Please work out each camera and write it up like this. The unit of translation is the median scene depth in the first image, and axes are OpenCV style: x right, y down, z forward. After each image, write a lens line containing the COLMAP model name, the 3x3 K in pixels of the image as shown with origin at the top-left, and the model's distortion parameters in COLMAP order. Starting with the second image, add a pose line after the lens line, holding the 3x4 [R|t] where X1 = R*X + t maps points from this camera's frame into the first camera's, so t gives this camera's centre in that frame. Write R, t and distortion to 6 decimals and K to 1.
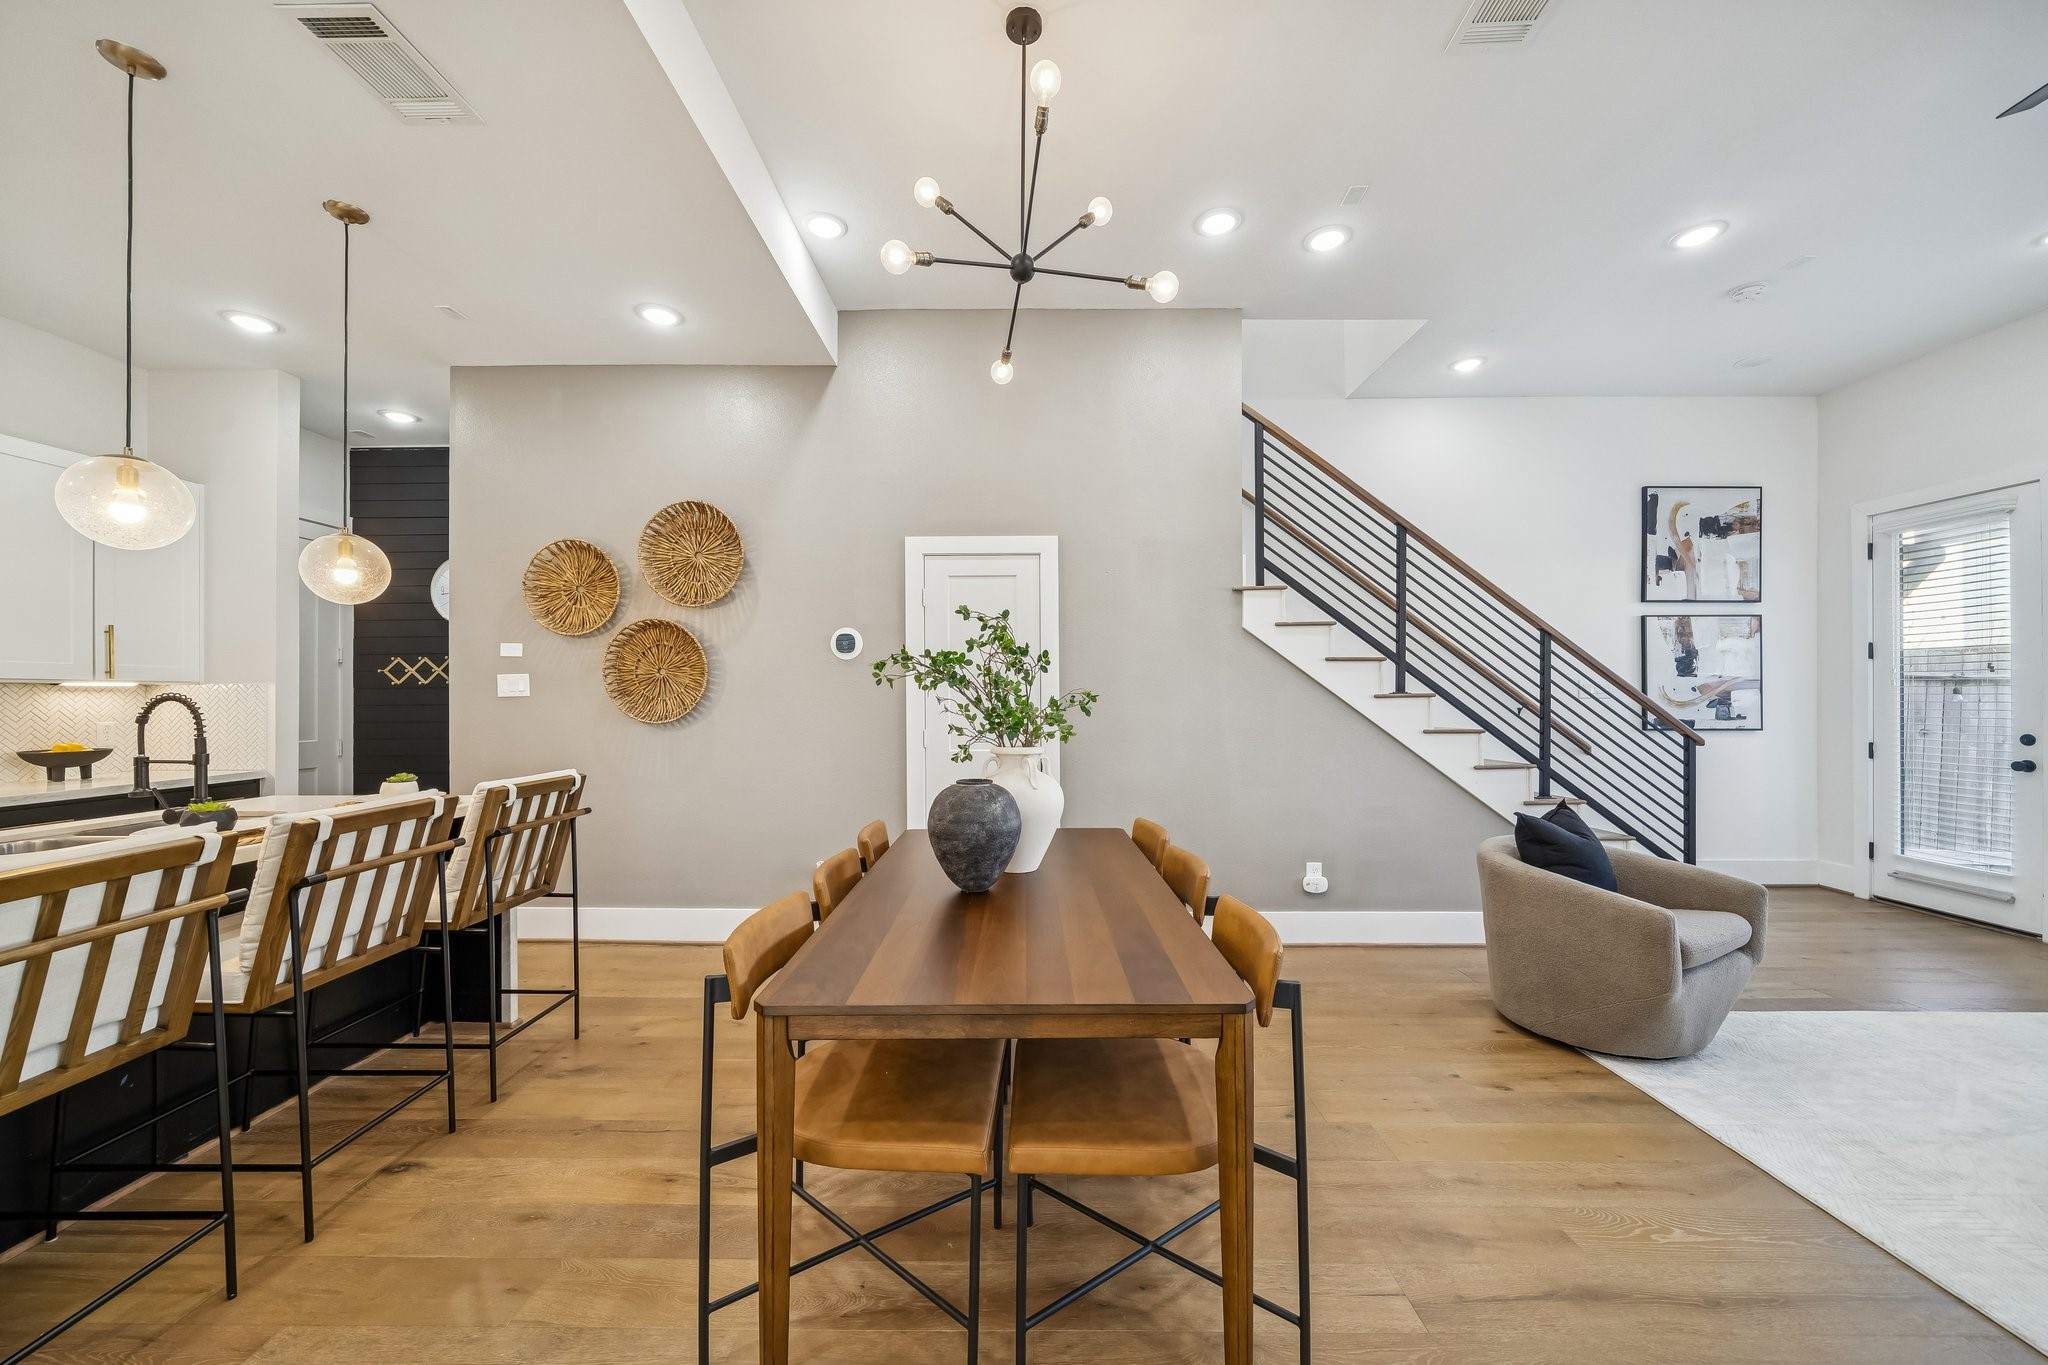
lens RADIAL K [[760.6, 0, 1018.5], [0, 760.6, 692.3], [0, 0, 1]] dist [-0.002947, 0.000058]
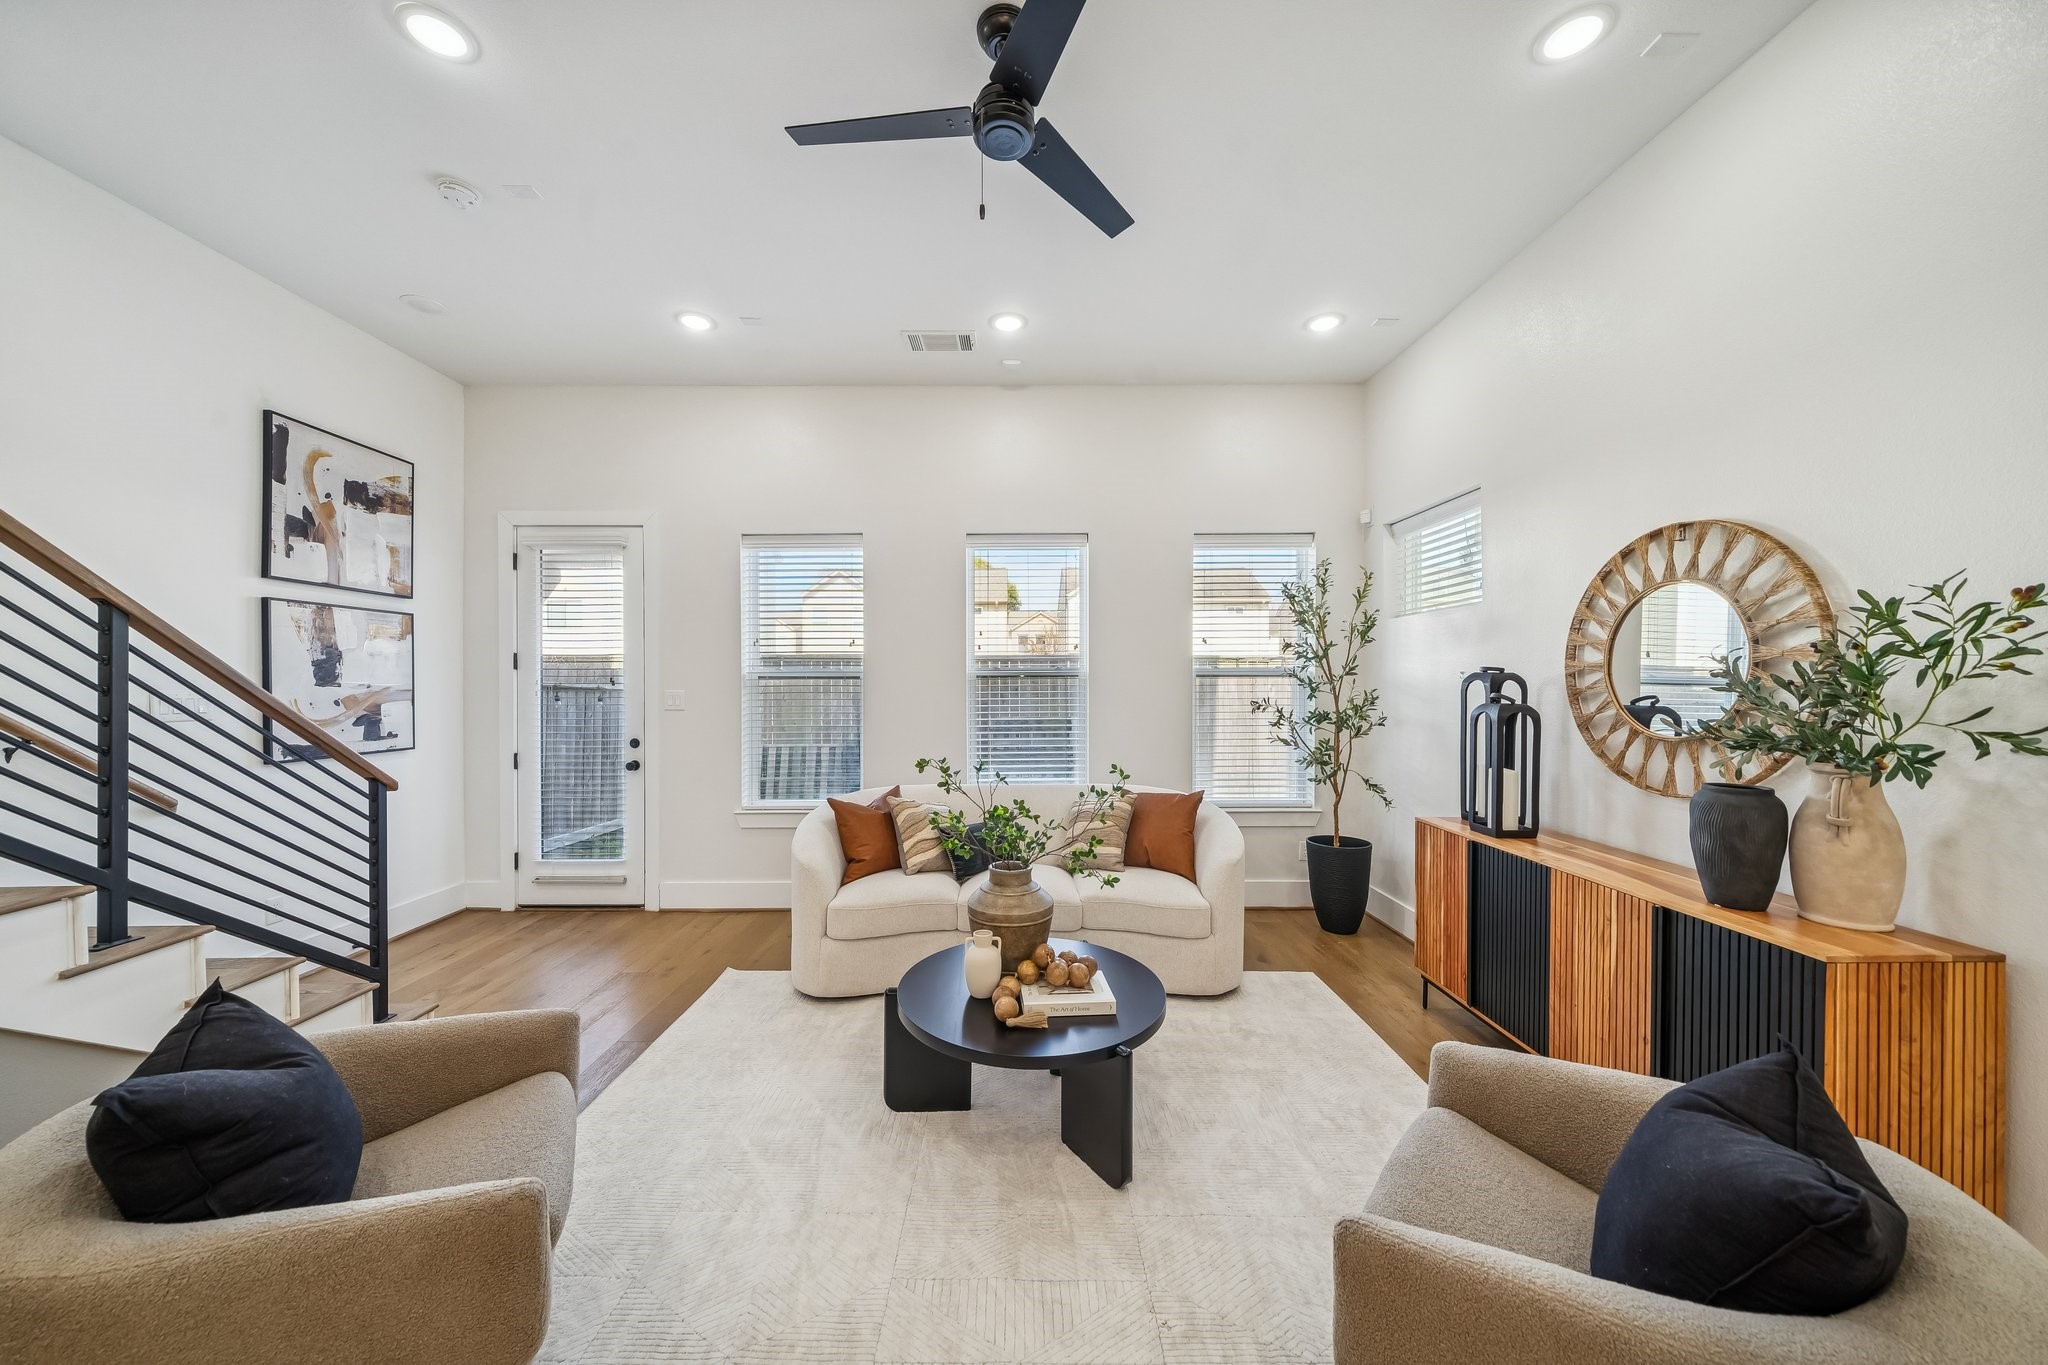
lens RADIAL K [[702.4, 0, 1020.2], [0, 702.4, 686.4], [0, 0, 1]] dist [-0.002389, -0.000107]
pose [[-0.011370, -0.003062, 0.999931, 0.182585], [-0.001268, 0.999995, 0.003048, -0.023503], [-0.999935, -0.001234, -0.011374, 0.326053]]
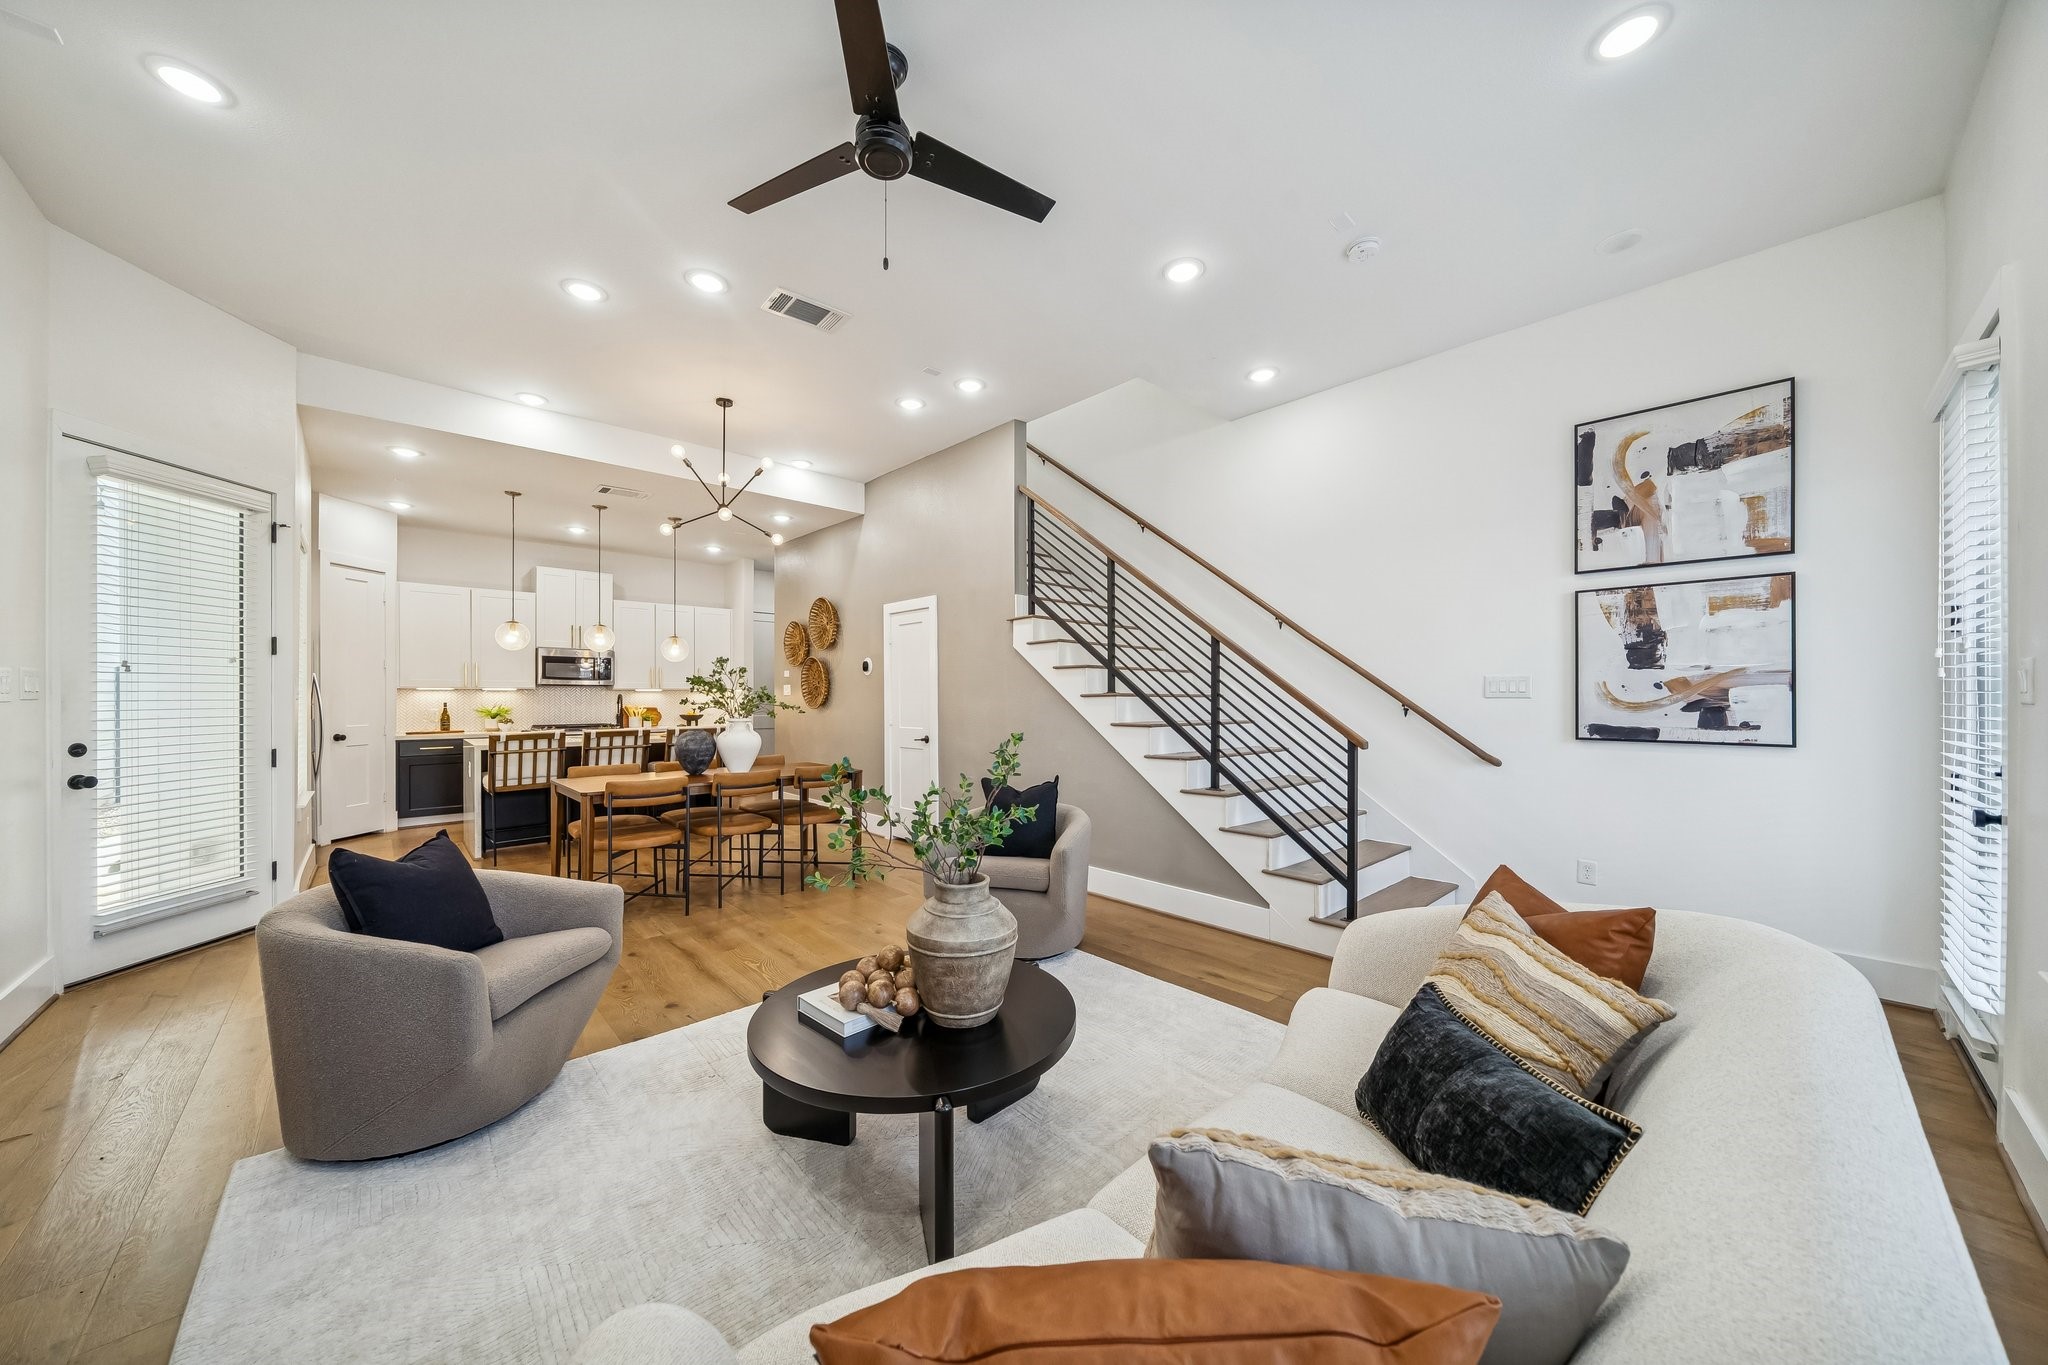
lens RADIAL K [[702.4, 0, 1028.8], [0, 702.4, 695.7], [0, 0, 1]] dist [-0.002389, -0.000107]
pose [[0.679682, 0.002361, -0.733503, 0.975138], [0.006079, 0.999942, 0.008852, -0.004088], [0.733481, -0.010475, 0.679629, 0.098163]]
